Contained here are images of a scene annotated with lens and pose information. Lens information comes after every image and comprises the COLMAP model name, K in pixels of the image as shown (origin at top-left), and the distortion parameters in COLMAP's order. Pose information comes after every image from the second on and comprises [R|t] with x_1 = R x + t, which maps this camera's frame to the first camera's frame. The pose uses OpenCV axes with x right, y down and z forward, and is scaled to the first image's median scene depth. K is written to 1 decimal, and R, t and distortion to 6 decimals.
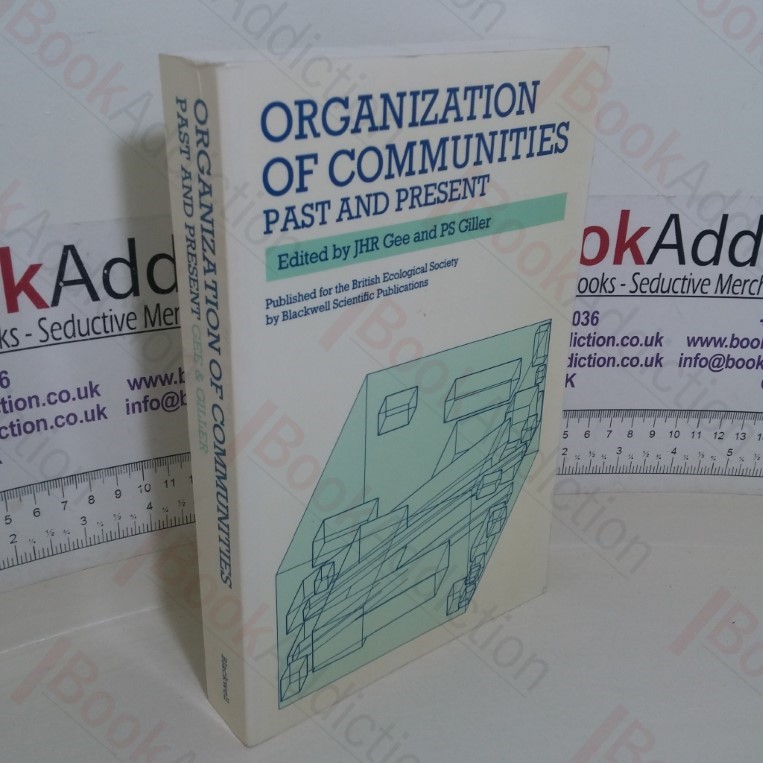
lens RADIAL K [[881.1, 0, 369.6], [0, 881.1, 370.4], [0, 0, 1]] dist [-0.000744, 0.000000]
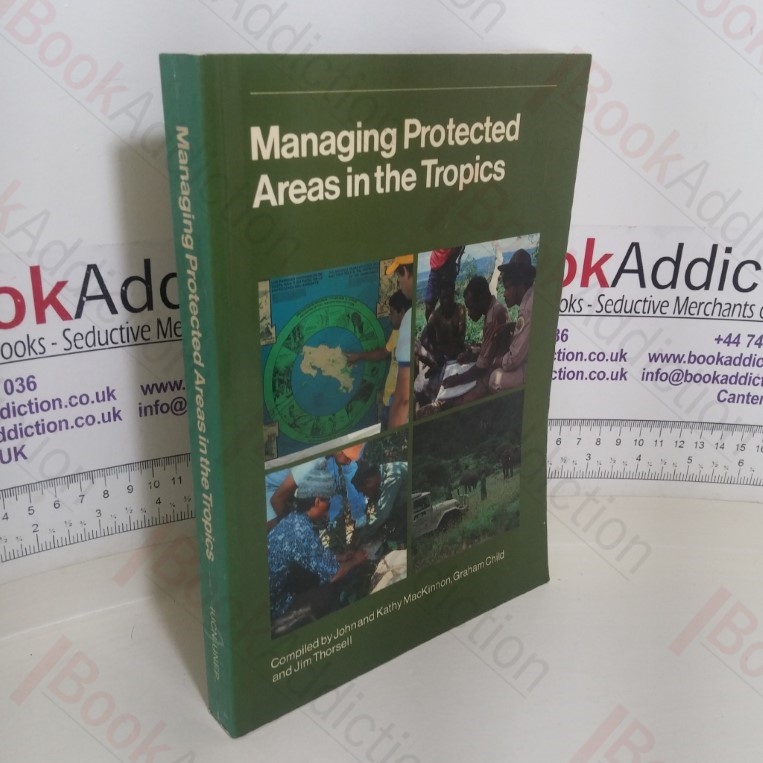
lens RADIAL K [[881.1, 0, 376.2], [0, 881.1, 365.9], [0, 0, 1]] dist [-0.000744, 0.000000]
pose [[0.999941, 0.010125, 0.004023, 0.015872], [-0.010003, 0.999521, -0.029281, 0.013631], [-0.004318, 0.029239, 0.999563, -0.101690]]
